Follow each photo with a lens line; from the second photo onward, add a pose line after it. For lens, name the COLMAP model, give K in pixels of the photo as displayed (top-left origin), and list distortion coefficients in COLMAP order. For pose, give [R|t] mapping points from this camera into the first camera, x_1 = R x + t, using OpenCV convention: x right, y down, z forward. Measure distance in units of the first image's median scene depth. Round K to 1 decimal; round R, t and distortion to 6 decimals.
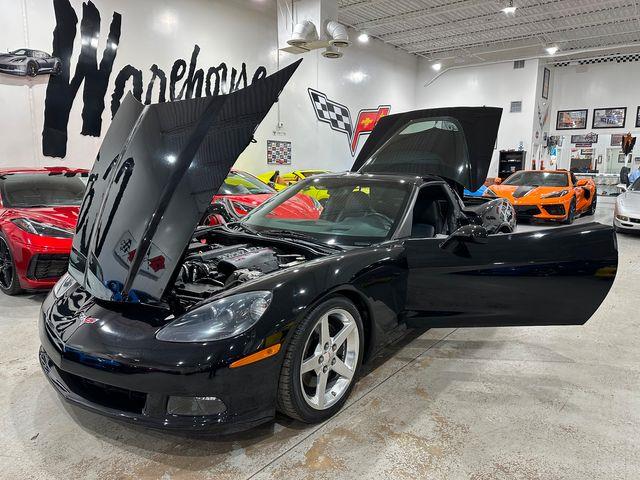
lens RADIAL K [[447.5, 0, 321.7], [0, 447.5, 245.2], [0, 0, 1]] dist [0.067526, -0.071268]
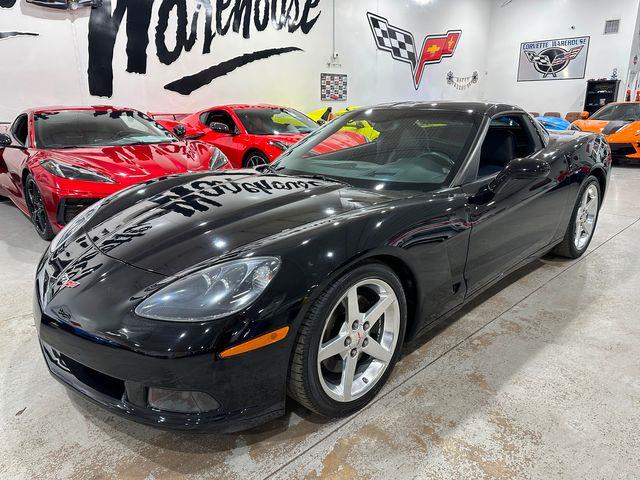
lens RADIAL K [[445.8, 0, 322.1], [0, 445.8, 242.7], [0, 0, 1]] dist [0.048620, -0.064952]
pose [[0.990661, 0.021700, -0.134608, 0.047582], [-0.004970, 0.992345, 0.123399, -0.011606], [0.136256, -0.121577, 0.983185, 0.212969]]
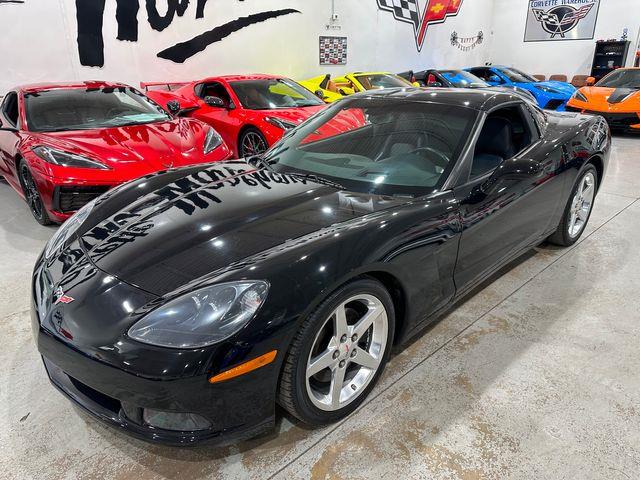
lens RADIAL K [[445.8, 0, 322.1], [0, 445.8, 242.7], [0, 0, 1]] dist [0.048620, -0.064952]
pose [[0.990315, 0.033153, -0.134826, 0.065154], [-0.003566, 0.976826, 0.214004, -0.100506], [0.138796, -0.211451, 0.967483, 0.222229]]
